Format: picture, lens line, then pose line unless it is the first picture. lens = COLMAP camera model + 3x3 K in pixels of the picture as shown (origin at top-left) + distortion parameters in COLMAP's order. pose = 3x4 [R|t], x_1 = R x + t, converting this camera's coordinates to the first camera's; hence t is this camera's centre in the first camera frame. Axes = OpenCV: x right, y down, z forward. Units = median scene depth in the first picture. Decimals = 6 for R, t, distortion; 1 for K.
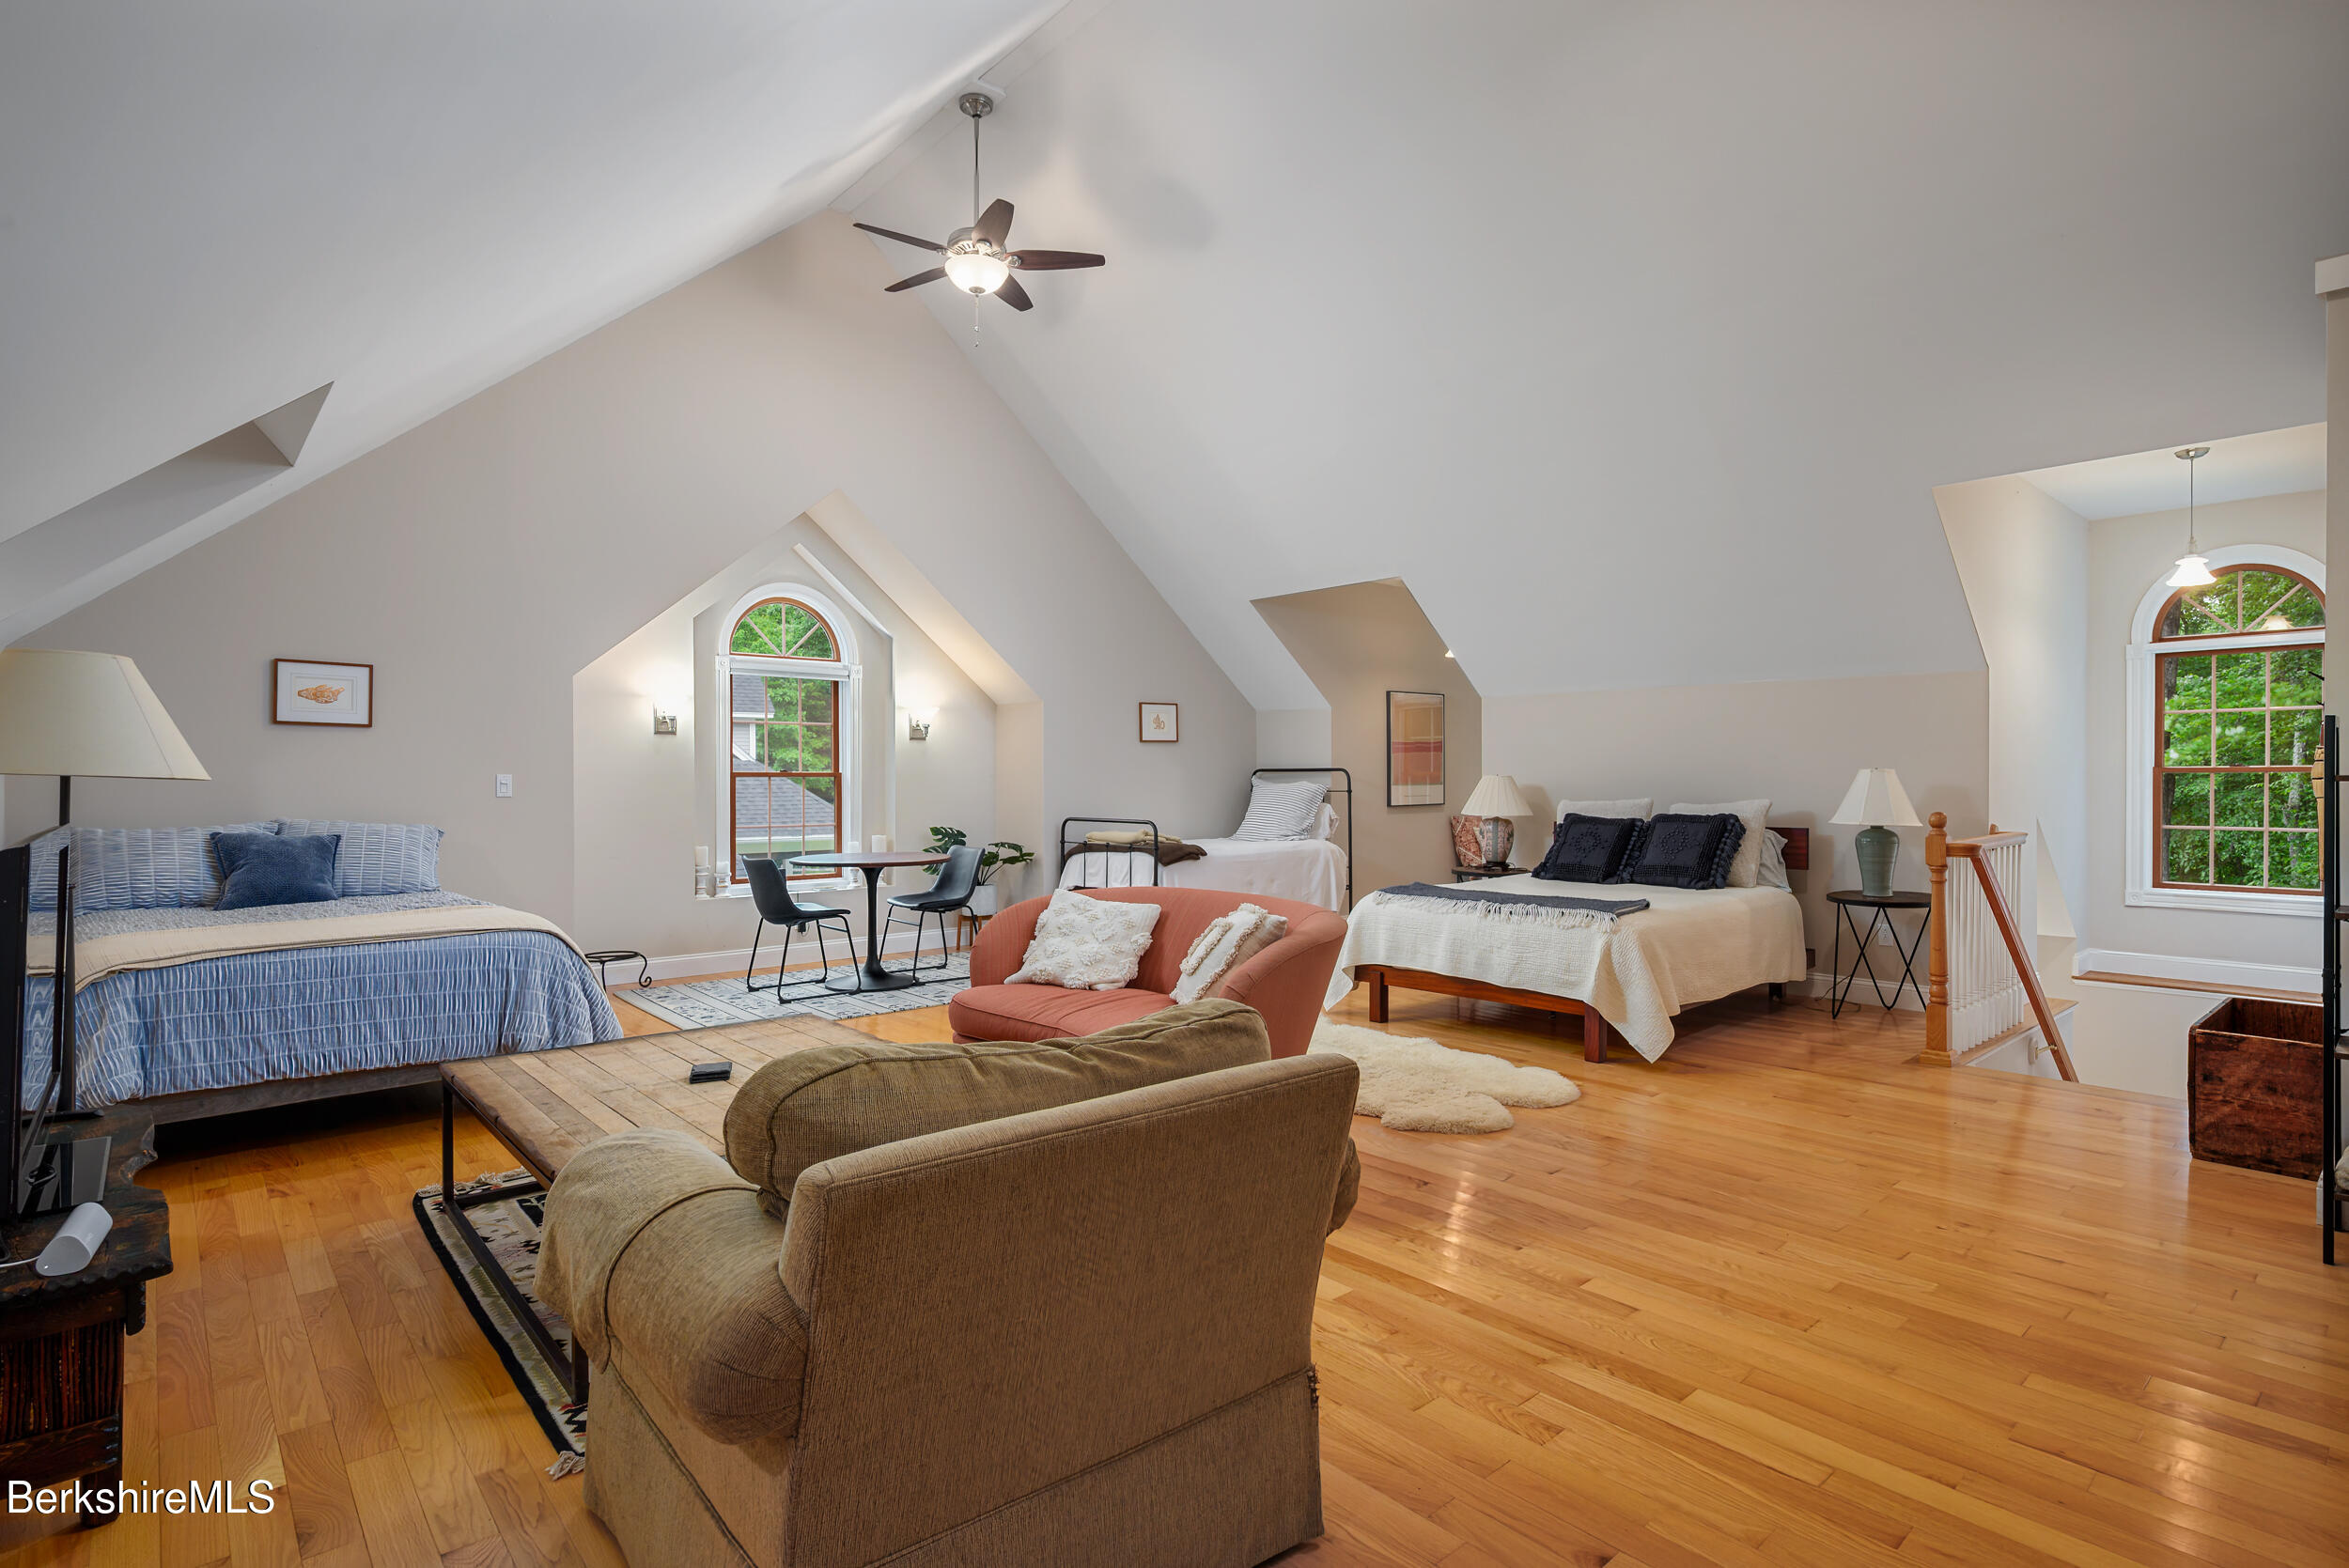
lens RADIAL K [[1170.2, 0, 1172.5], [0, 1170.2, 769.4], [0, 0, 1]] dist [-0.001696, -0.000022]
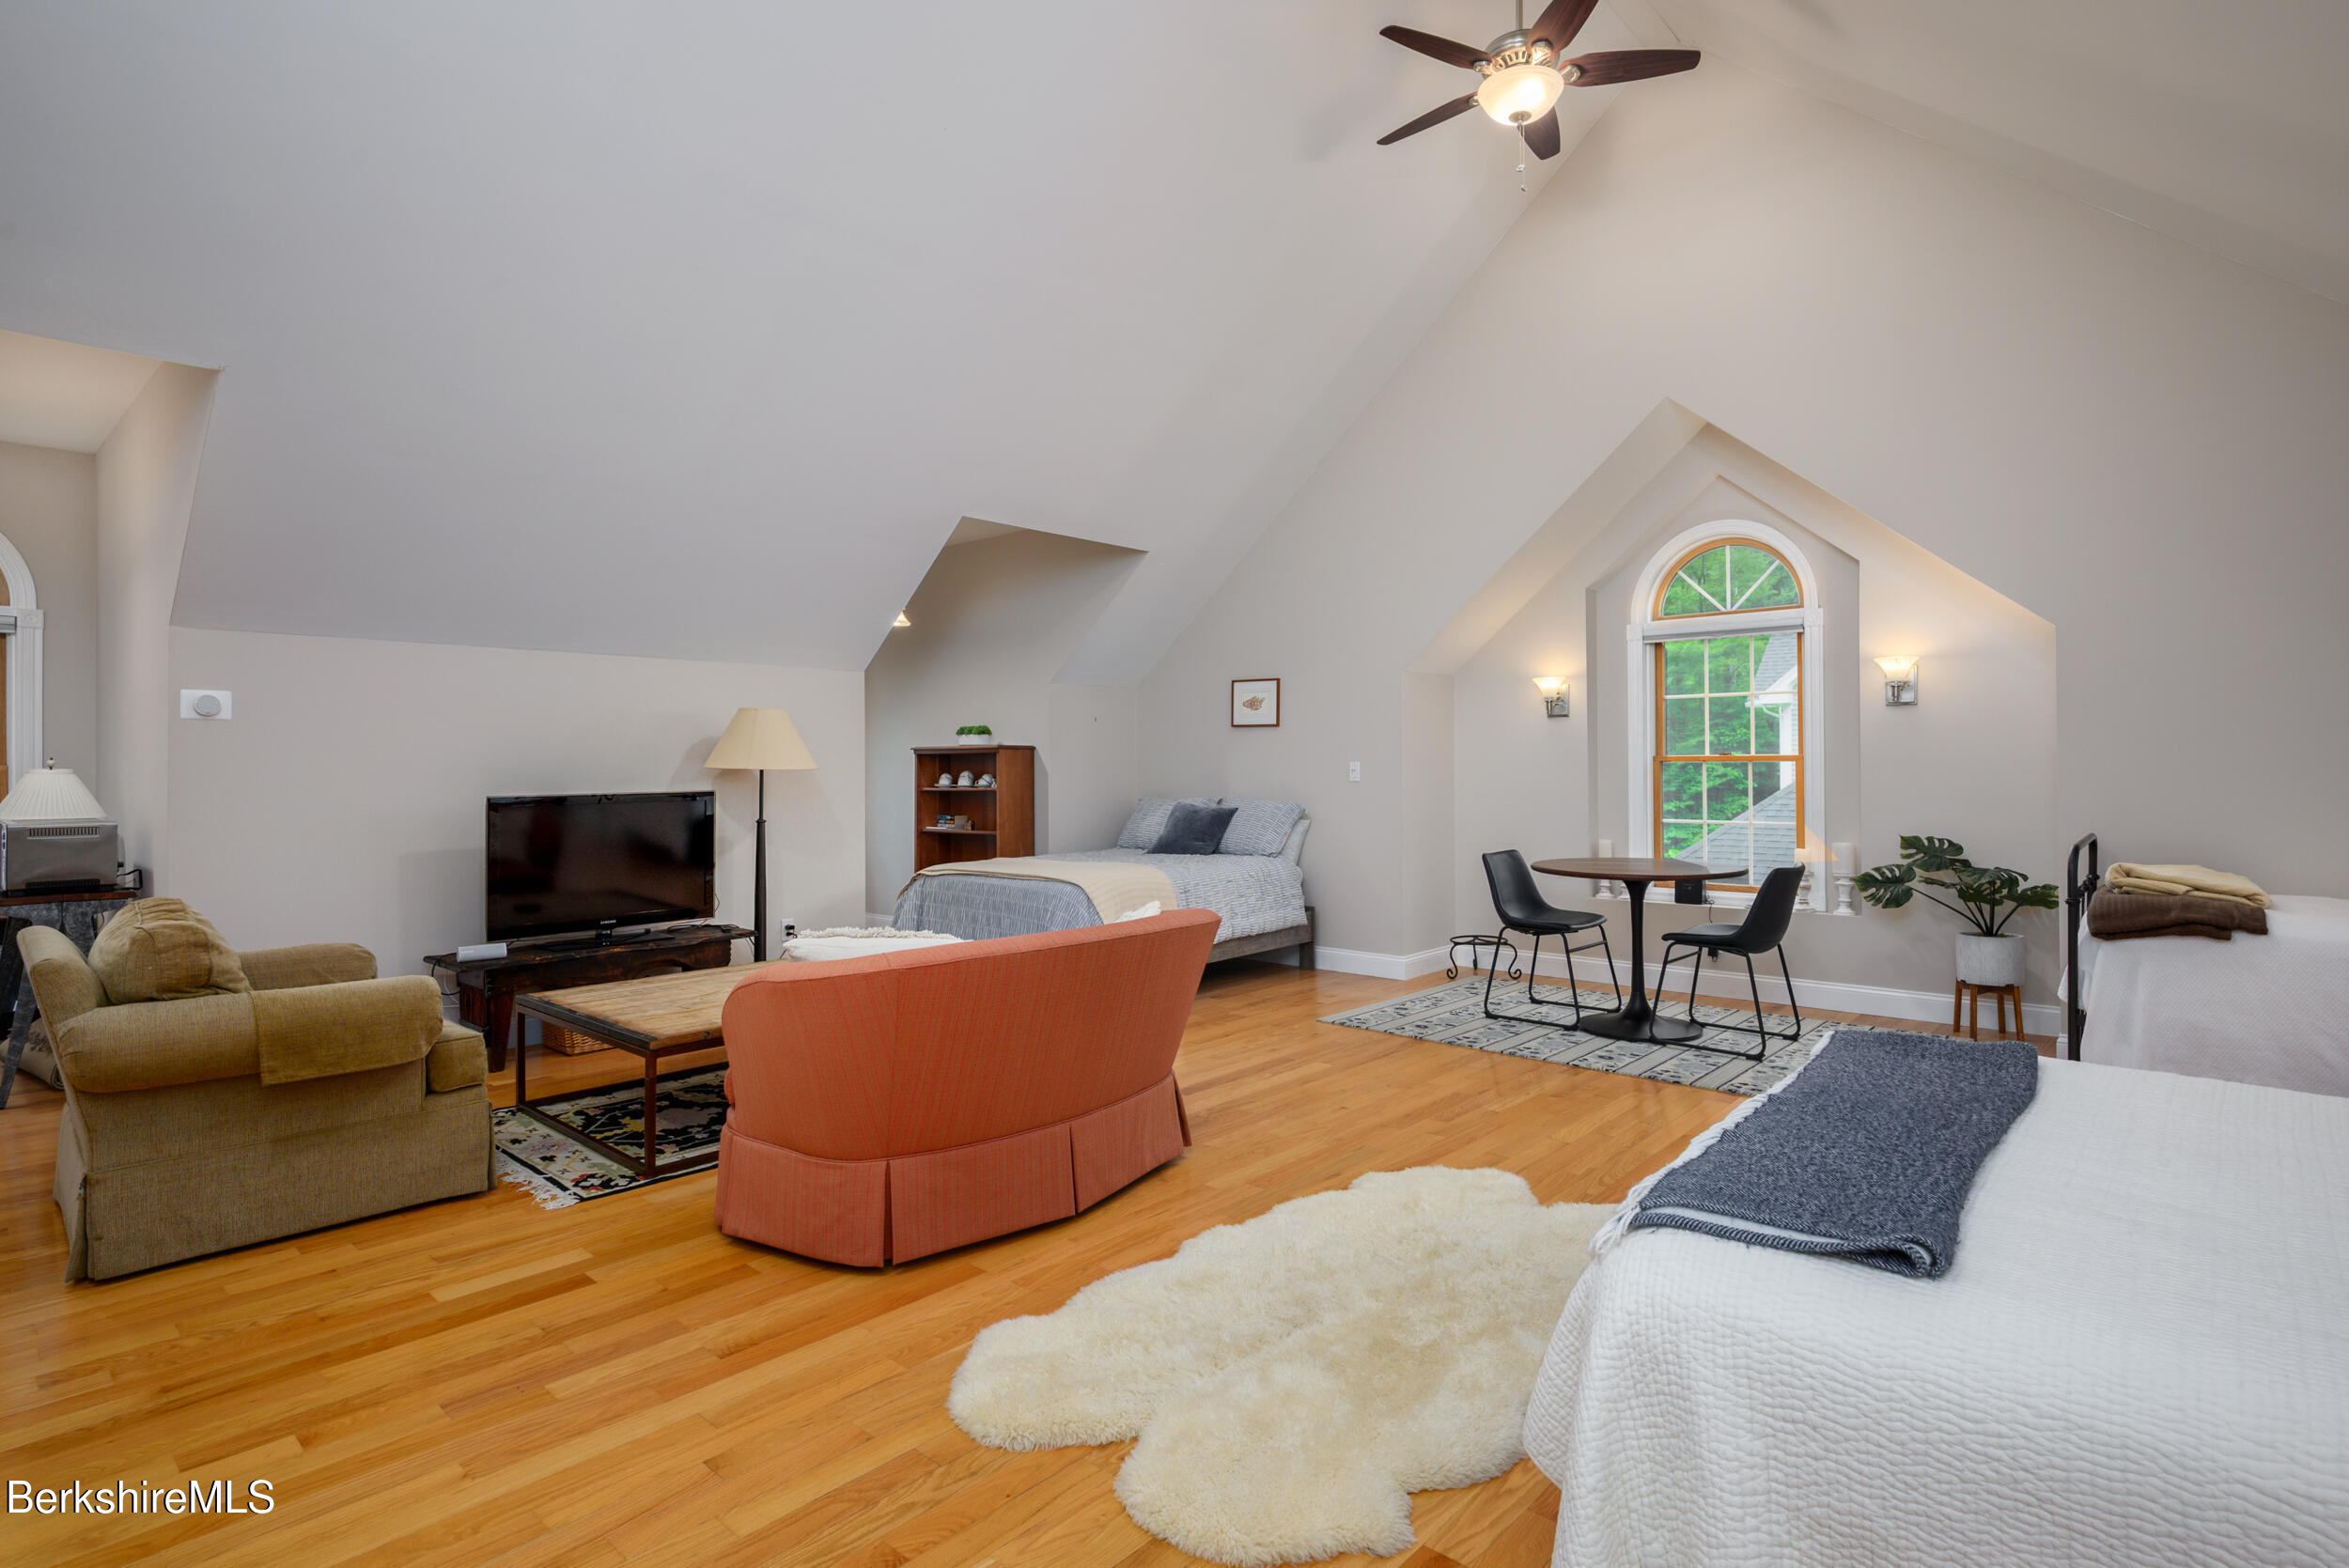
lens RADIAL K [[1170.2, 0, 1172.5], [0, 1170.2, 769.4], [0, 0, 1]] dist [-0.001696, -0.000022]
pose [[0.111297, 0.000712, -0.993787, 0.583639], [0.013425, 0.999907, 0.002220, 0.007049], [0.993697, -0.013589, 0.111277, 0.744102]]
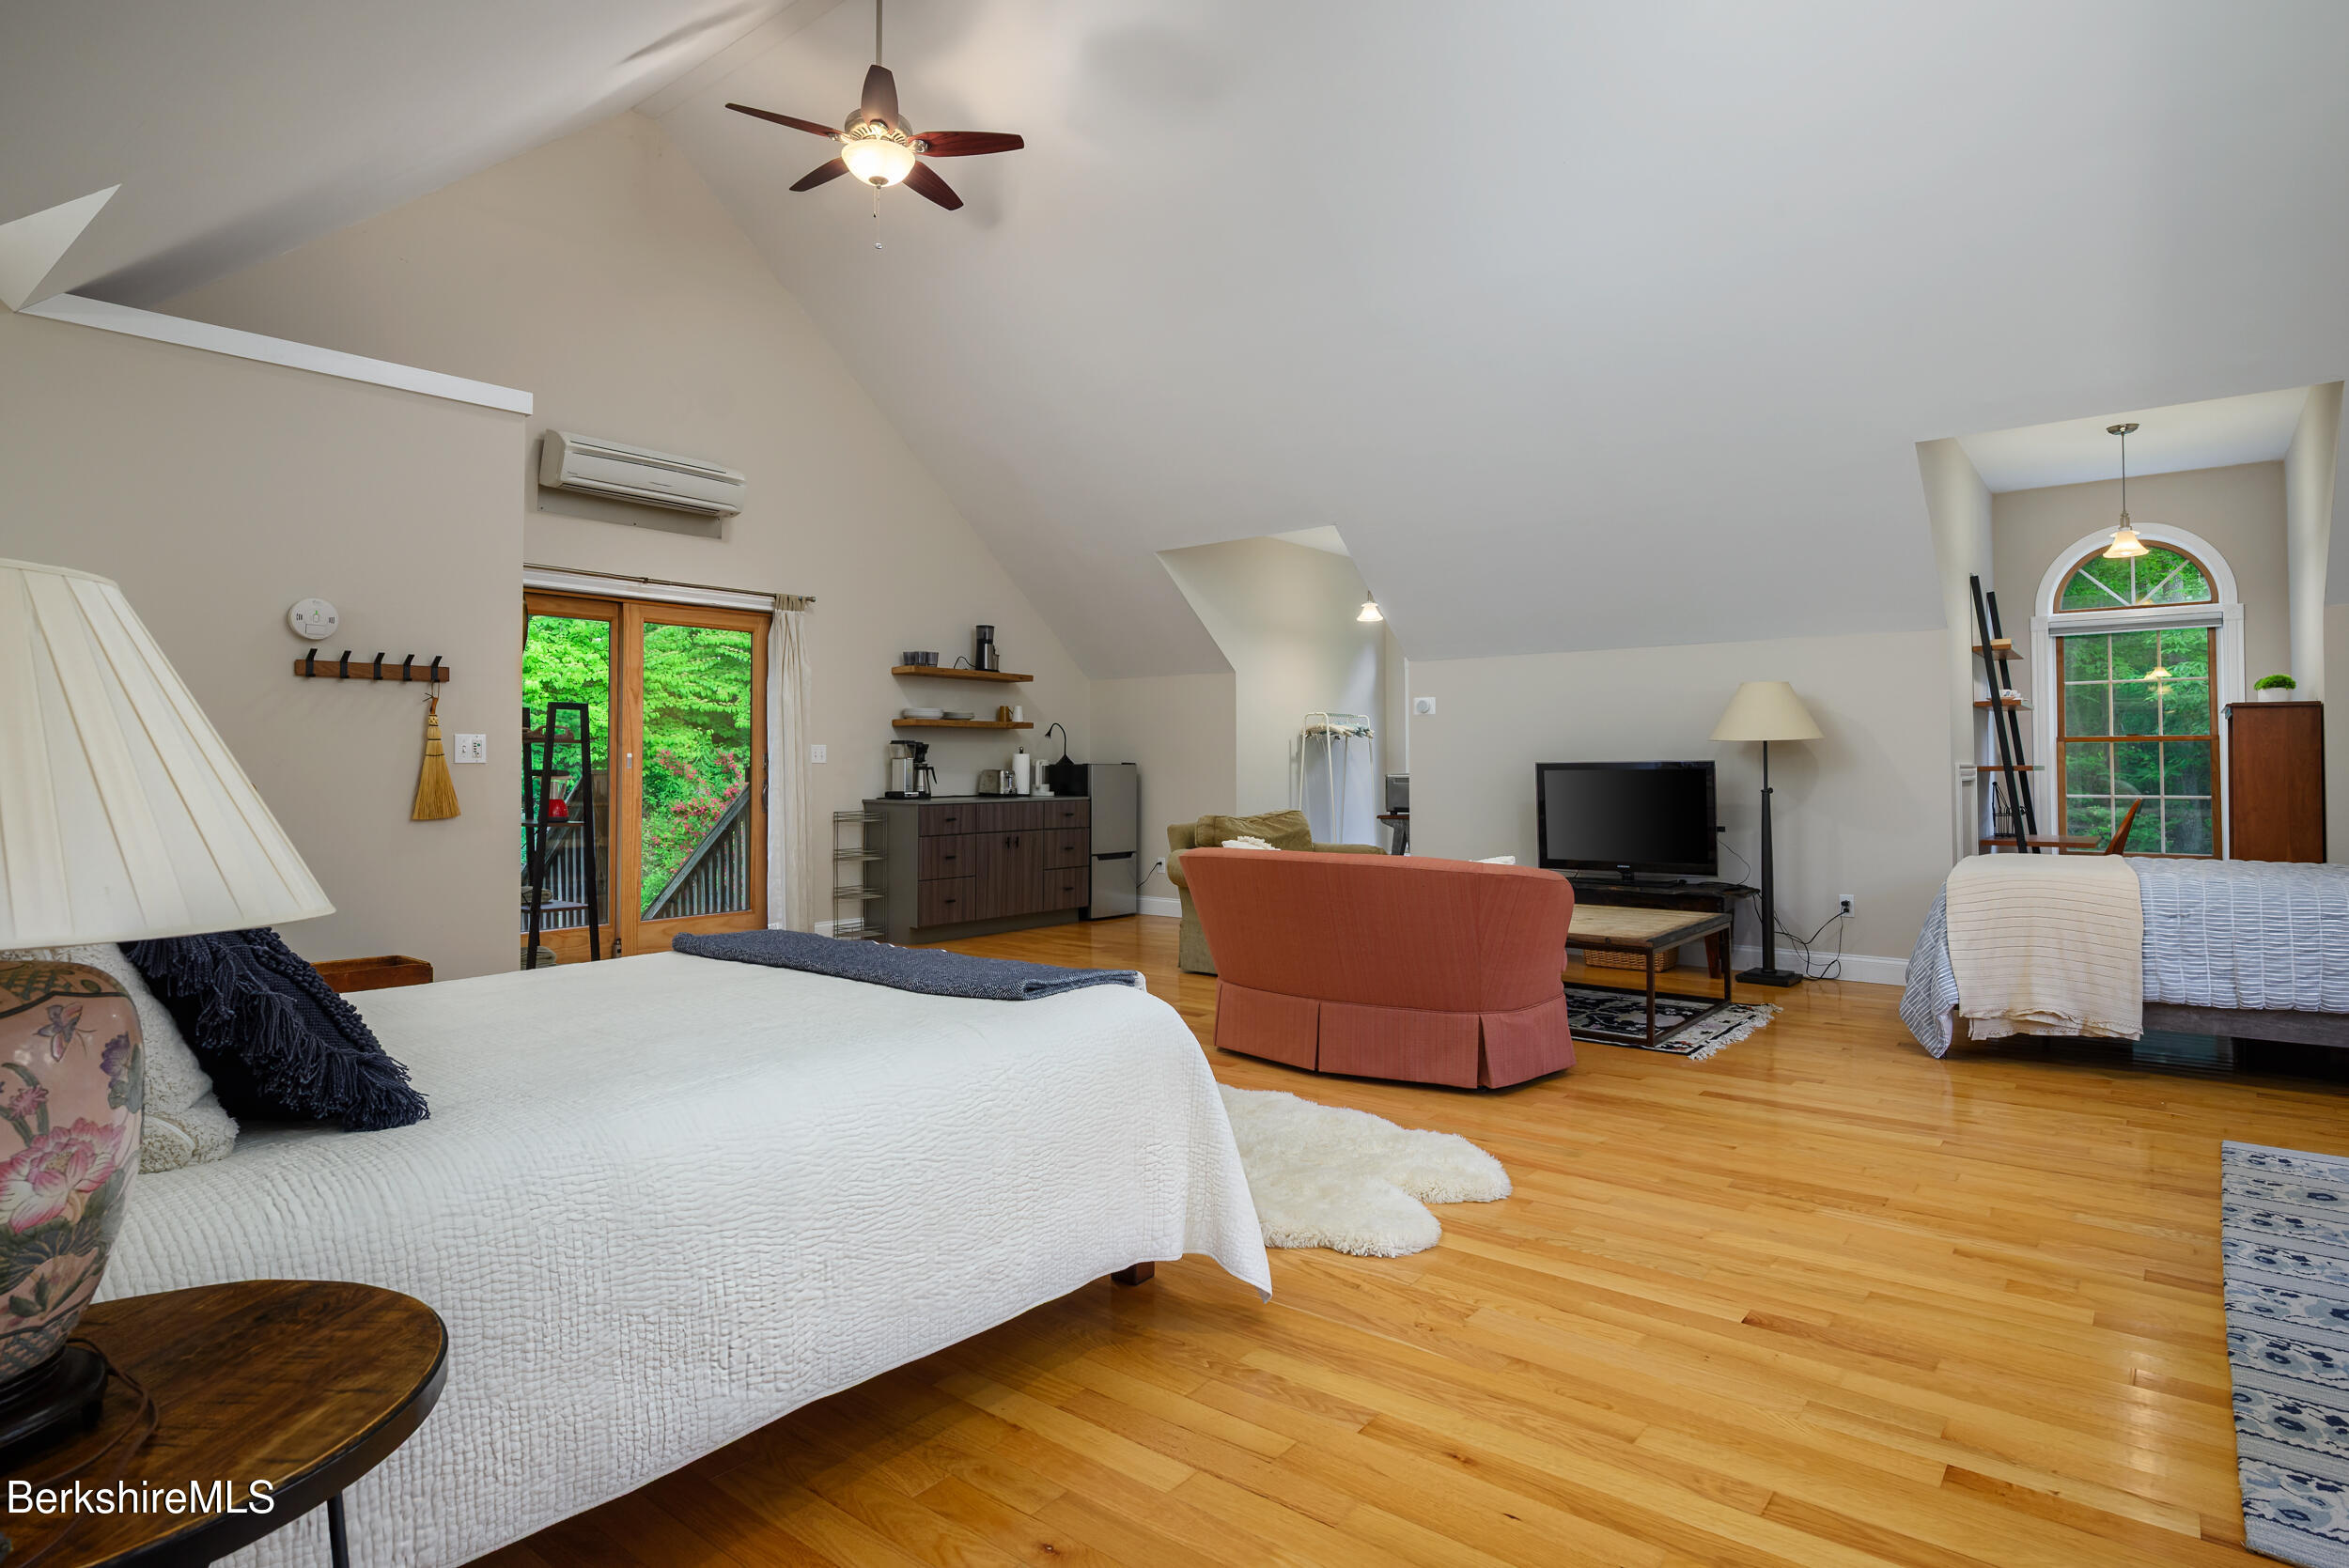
lens RADIAL K [[1222.7, 0, 1176.0], [0, 1222.7, 762.8], [0, 0, 1]] dist [-0.020926, 0.000058]
pose [[-0.986362, 0.001923, -0.164576, 0.242369], [0.003655, 0.999941, -0.010221, 0.033599], [0.164547, -0.010683, -0.986311, 1.494629]]
